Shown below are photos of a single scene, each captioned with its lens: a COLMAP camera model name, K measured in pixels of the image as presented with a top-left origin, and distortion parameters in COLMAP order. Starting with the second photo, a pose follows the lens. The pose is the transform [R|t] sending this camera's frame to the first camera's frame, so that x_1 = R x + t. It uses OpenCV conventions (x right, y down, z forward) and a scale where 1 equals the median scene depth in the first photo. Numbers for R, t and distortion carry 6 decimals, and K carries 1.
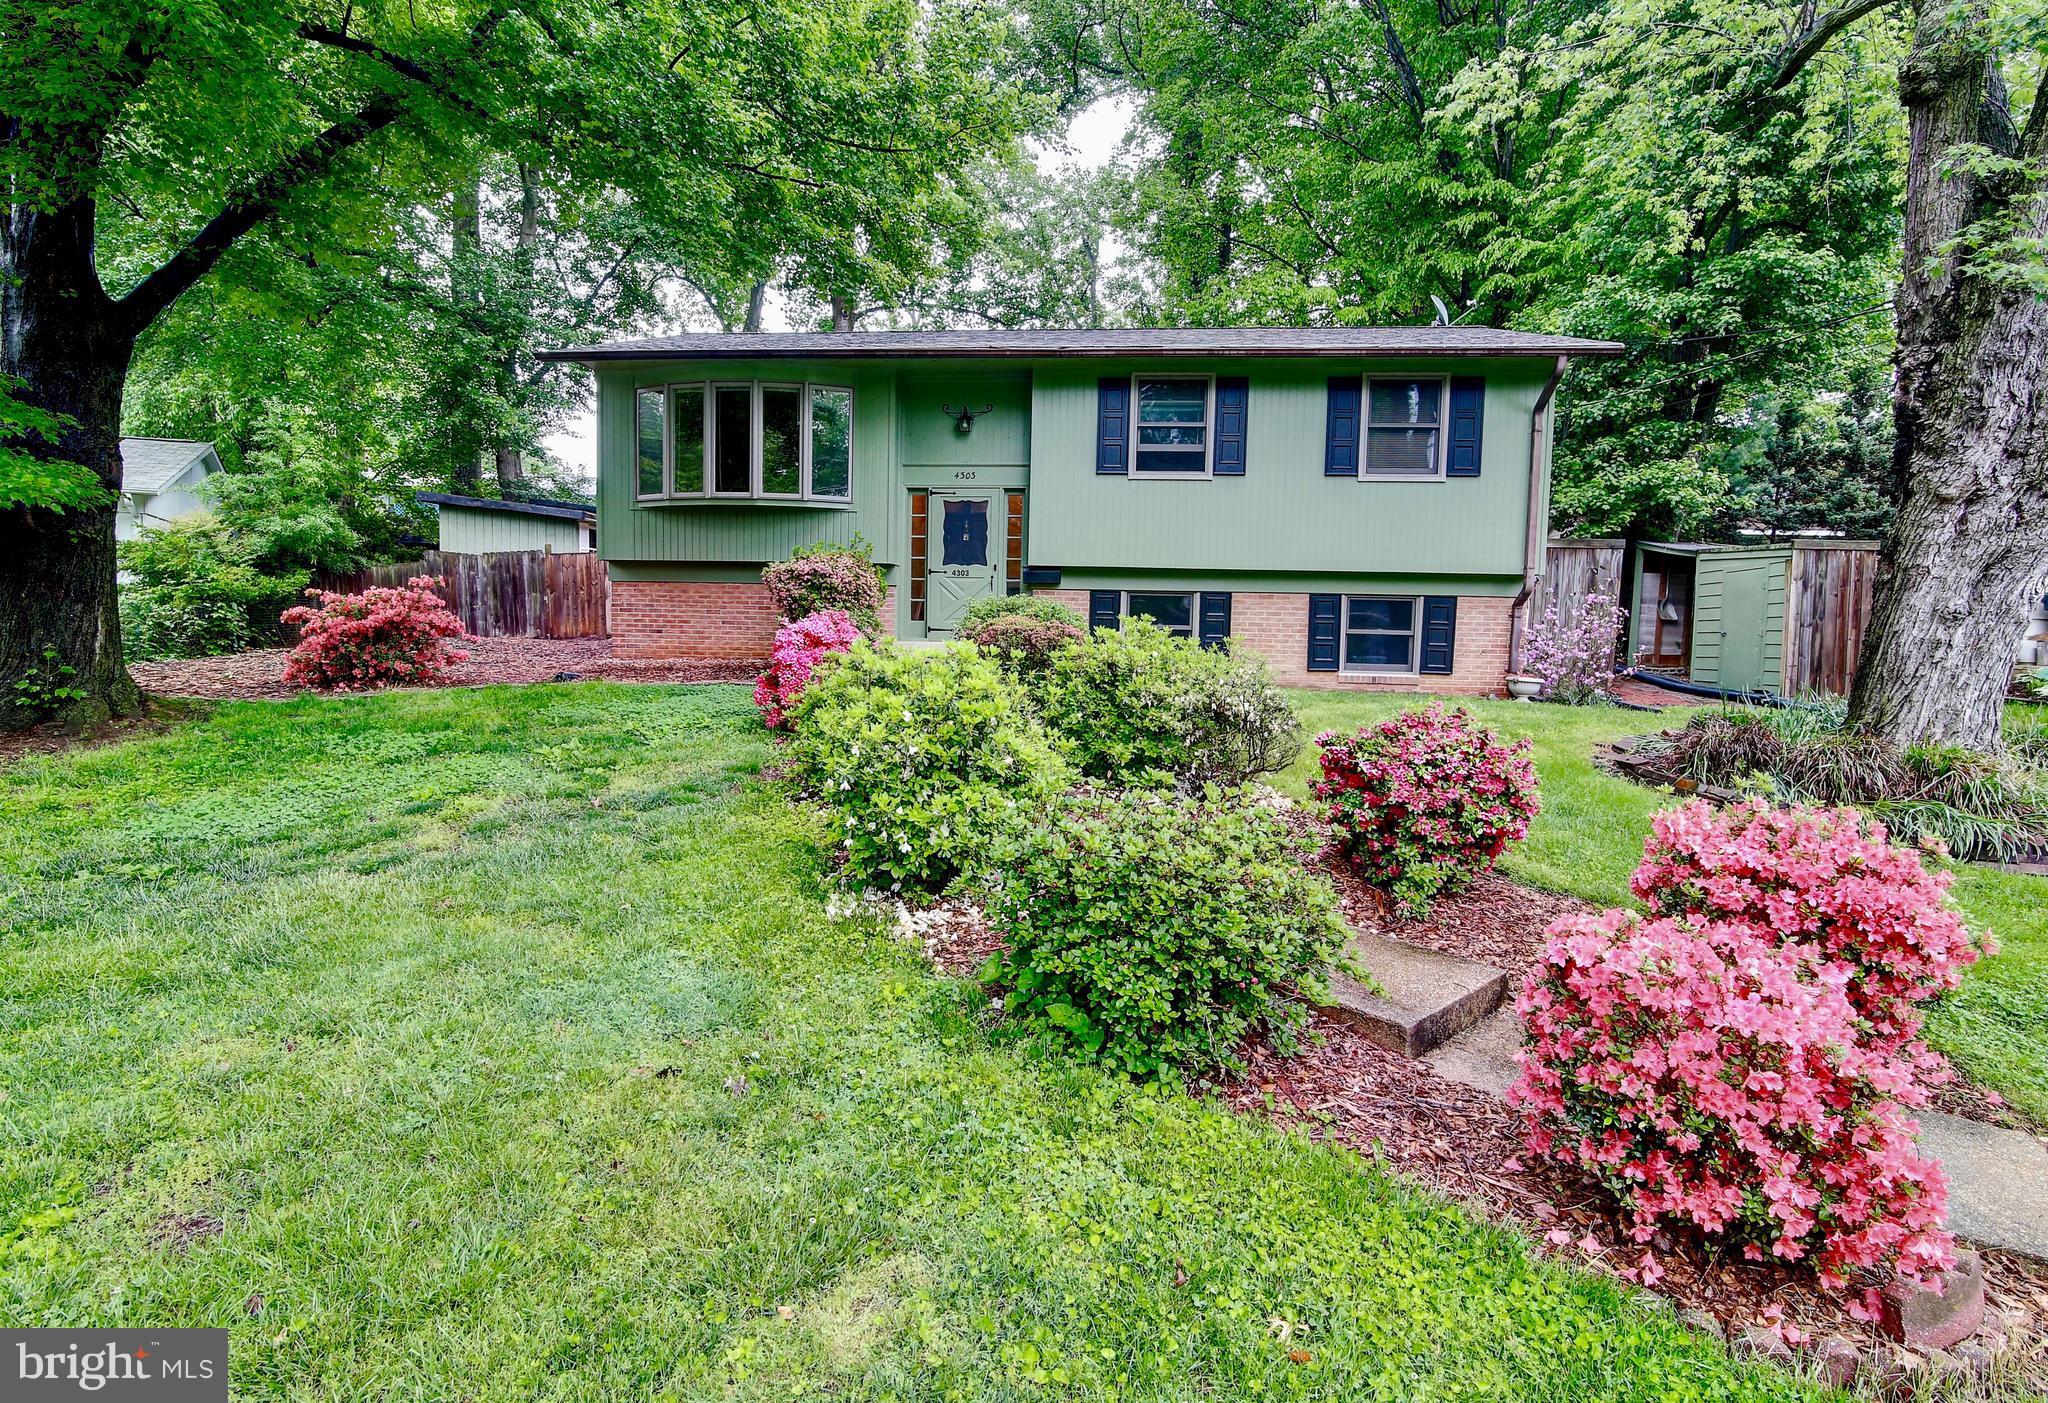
lens RADIAL K [[1025.2, 0, 1015.1], [0, 1025.2, 713.7], [0, 0, 1]] dist [-0.020246, 0.001688]
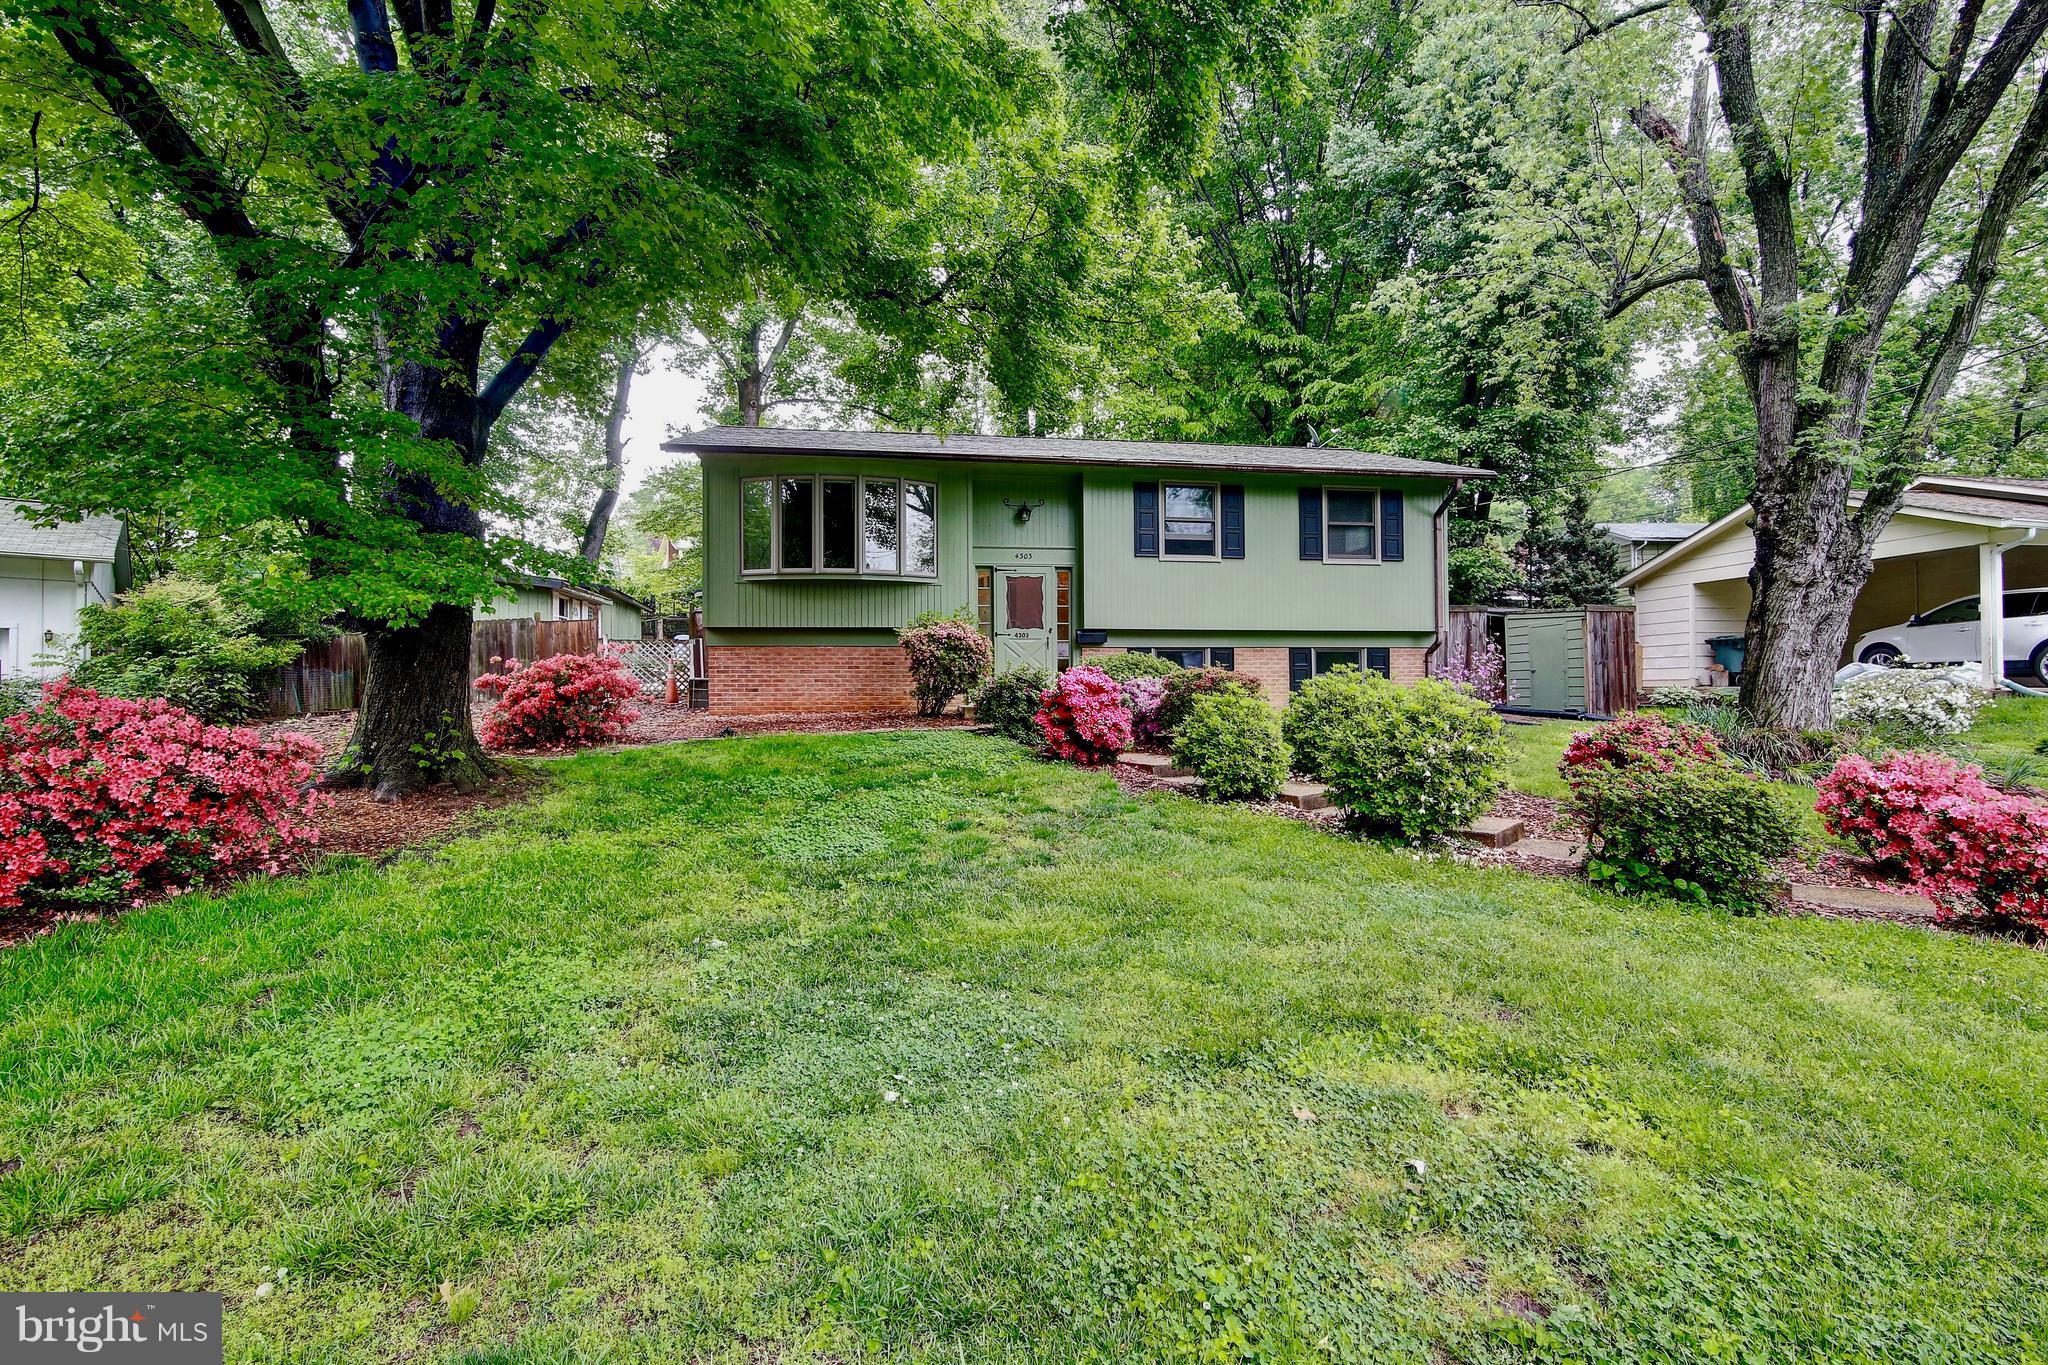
lens RADIAL K [[939.4, 0, 1024.2], [0, 939.4, 676.7], [0, 0, 1]] dist [-0.019910, 0.001768]
pose [[0.965221, -0.023527, 0.260376, -0.359300], [0.046735, 0.995428, -0.083302, 0.004795], [-0.257225, 0.092574, 0.961907, -0.070403]]
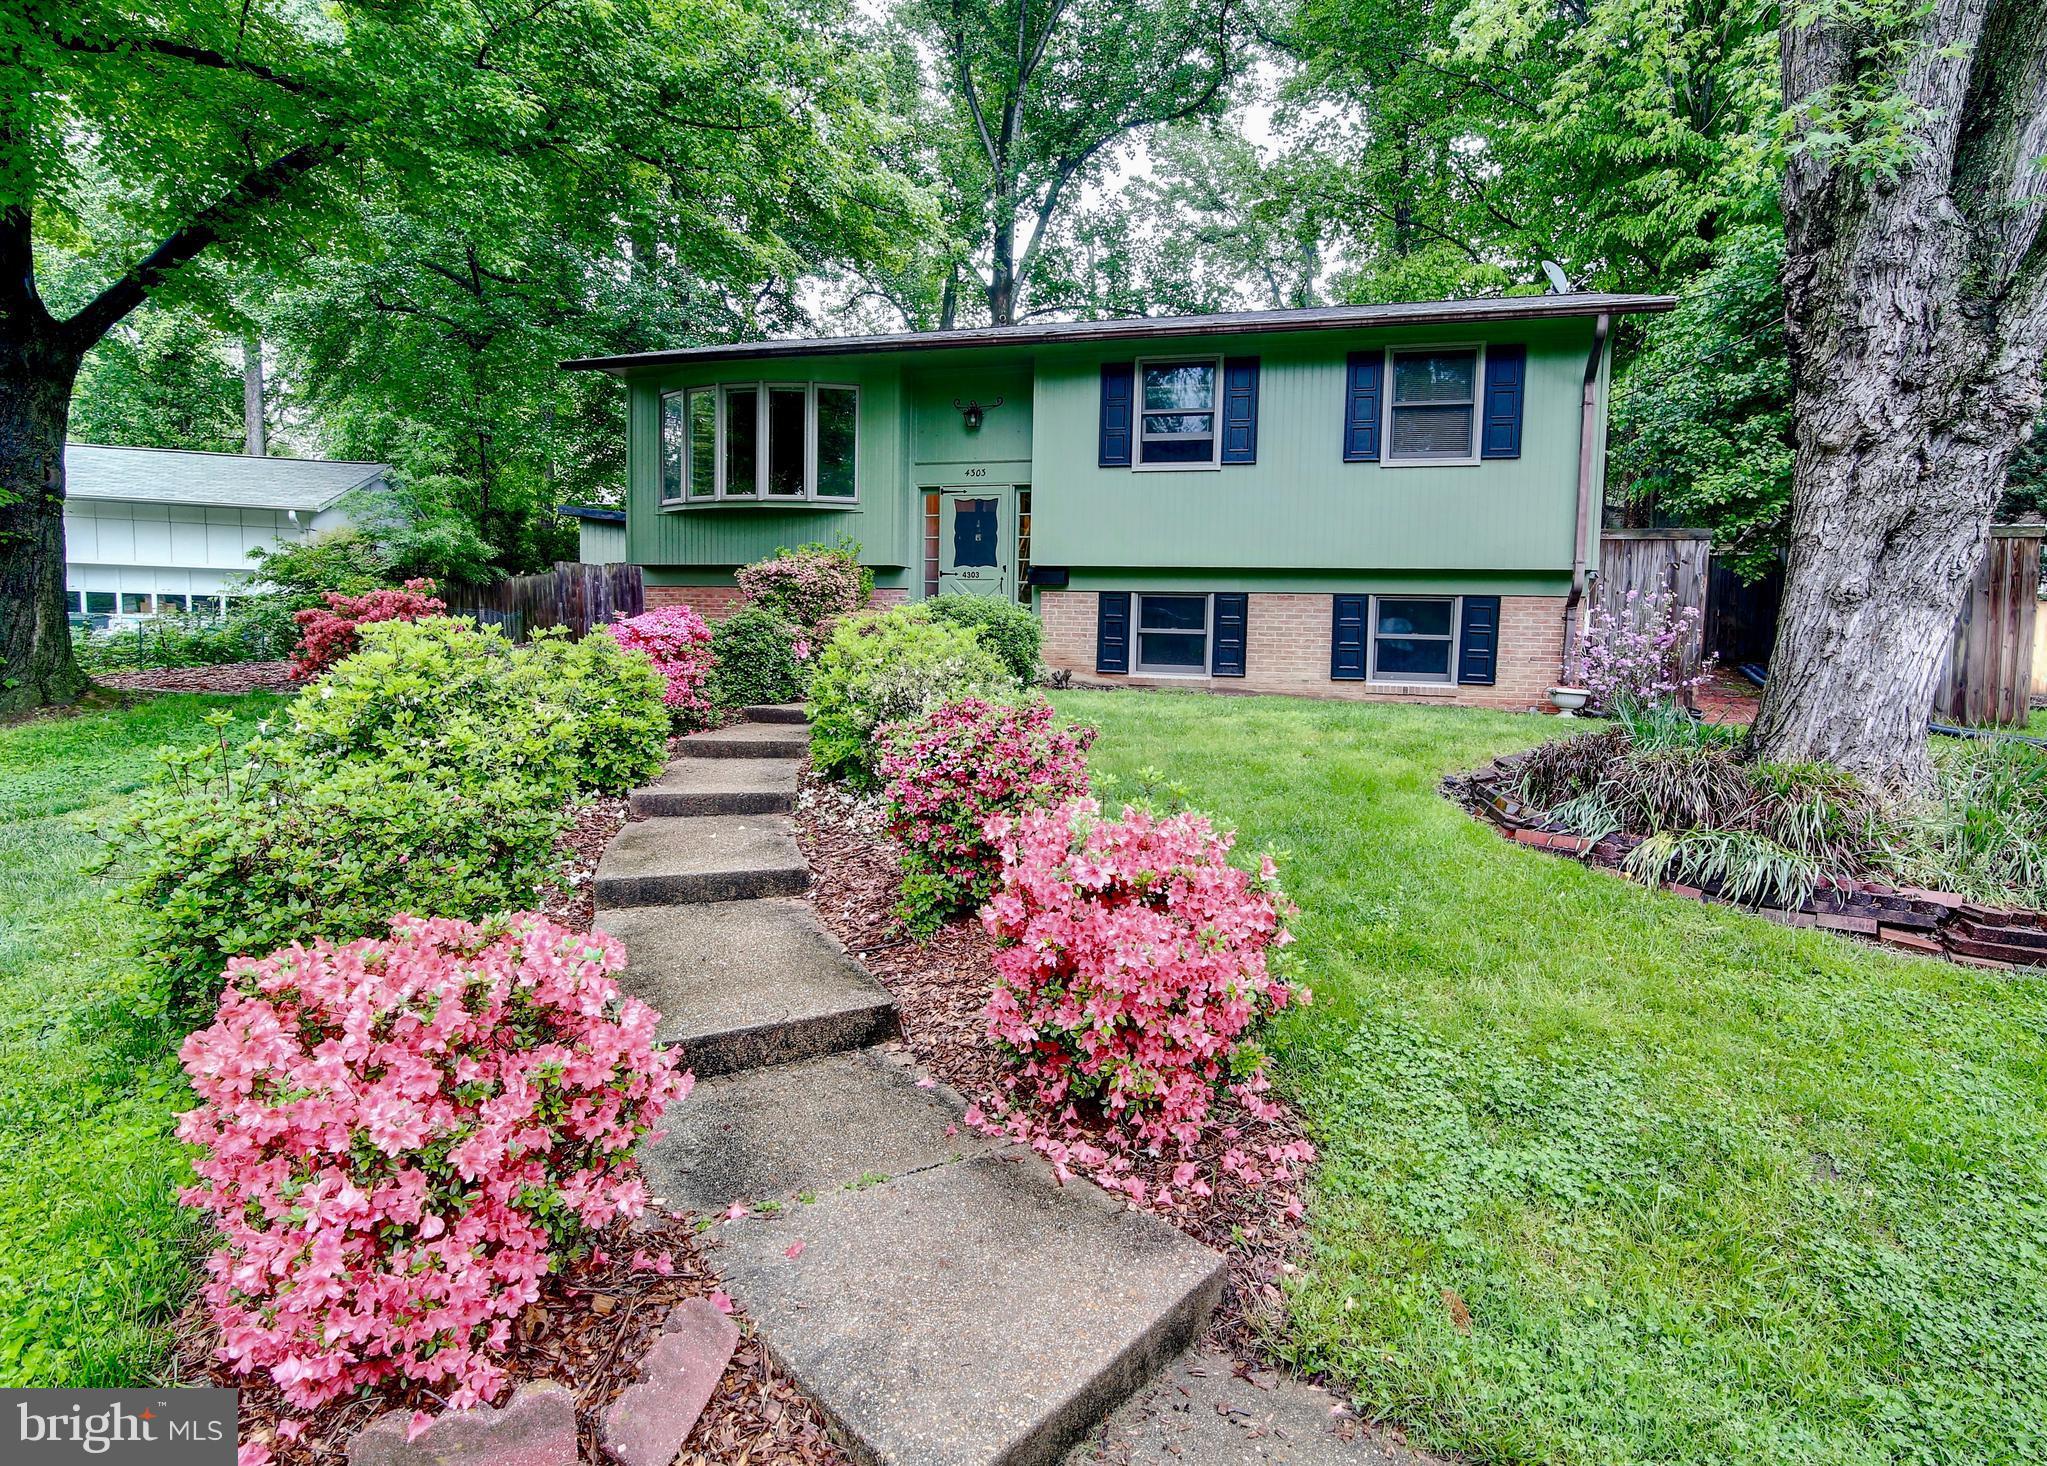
lens RADIAL K [[1056.6, 0, 1113.3], [0, 1056.6, 728.7], [0, 0, 1]] dist [-0.016864, -0.002743]
pose [[0.986741, 0.016146, -0.161498, 0.250874], [-0.017185, 0.999840, -0.005037, 0.009084], [0.161390, 0.007745, 0.986860, 0.054104]]
